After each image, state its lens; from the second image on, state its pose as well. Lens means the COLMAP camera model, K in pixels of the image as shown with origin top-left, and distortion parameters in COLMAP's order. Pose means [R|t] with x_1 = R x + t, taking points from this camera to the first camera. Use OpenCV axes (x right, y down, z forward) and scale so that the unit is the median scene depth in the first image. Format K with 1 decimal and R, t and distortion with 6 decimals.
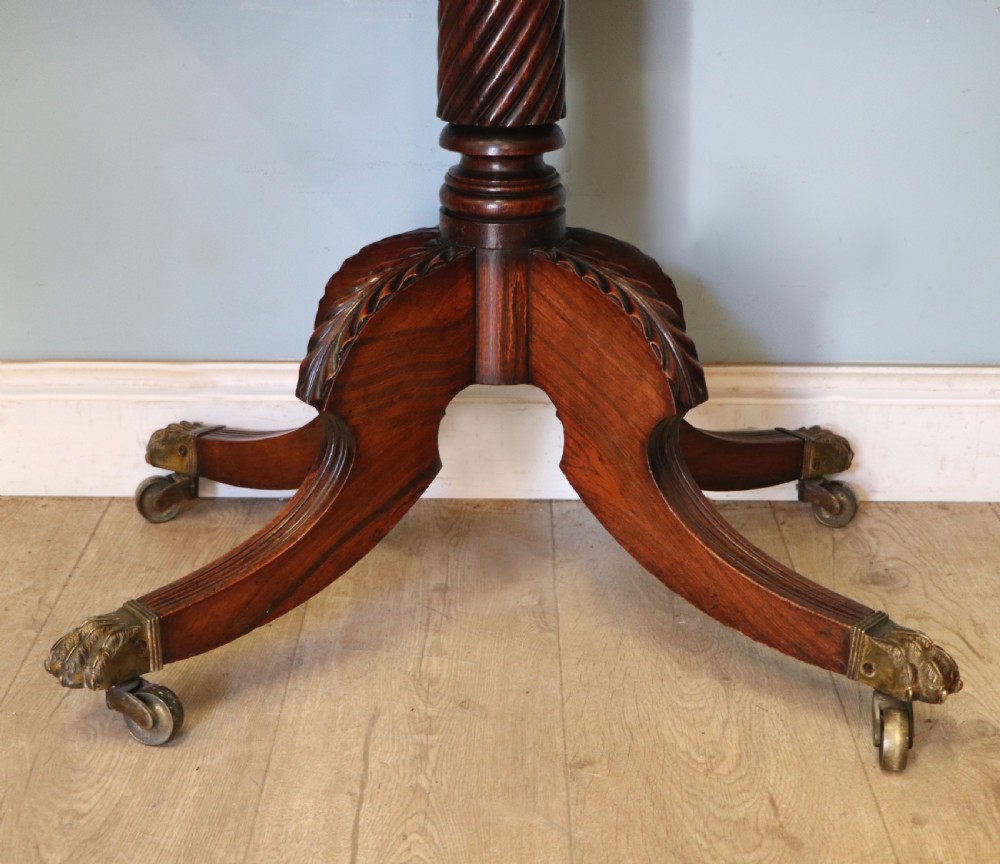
lens RADIAL K [[1837.0, 0, 495.8], [0, 1837.0, 448.5], [0, 0, 1]] dist [0.004265, 0.210336]
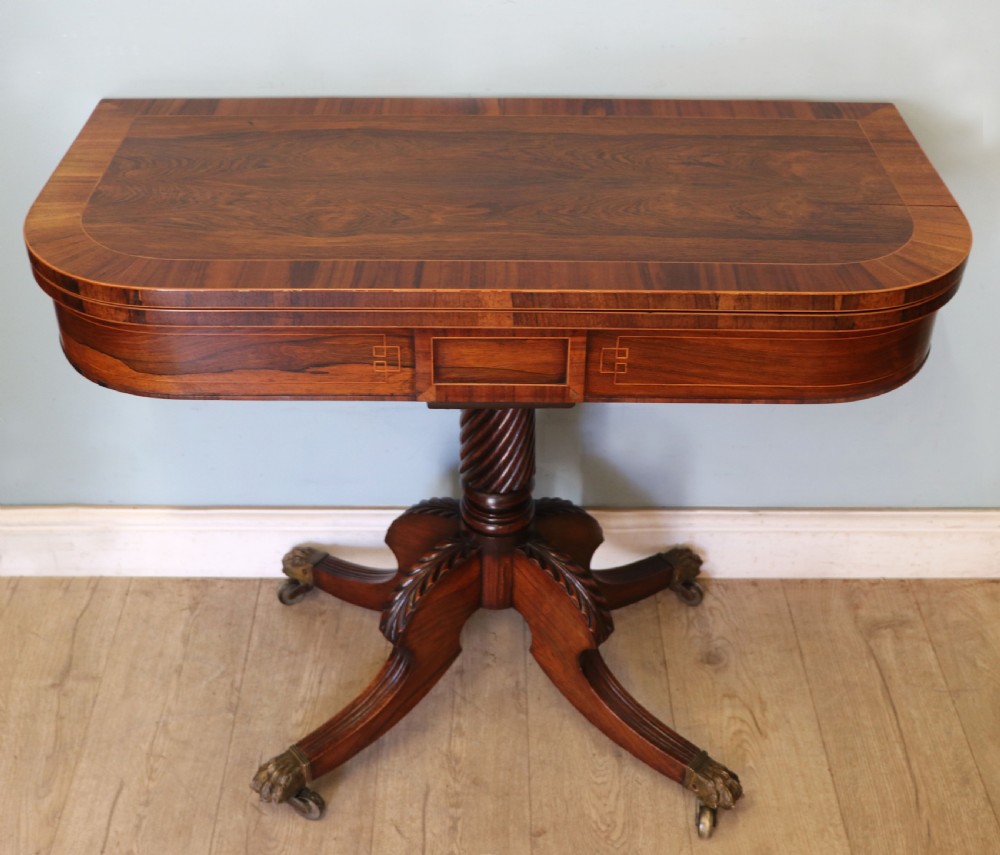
lens RADIAL K [[1335.1, 0, 487.8], [0, 1335.1, 440.6], [0, 0, 1]] dist [-0.135638, 0.102177]
pose [[0.999945, -0.001153, 0.010432, -0.018266], [-0.001771, 0.961153, 0.276011, -0.548300], [-0.010345, -0.276015, 0.961098, -0.169479]]
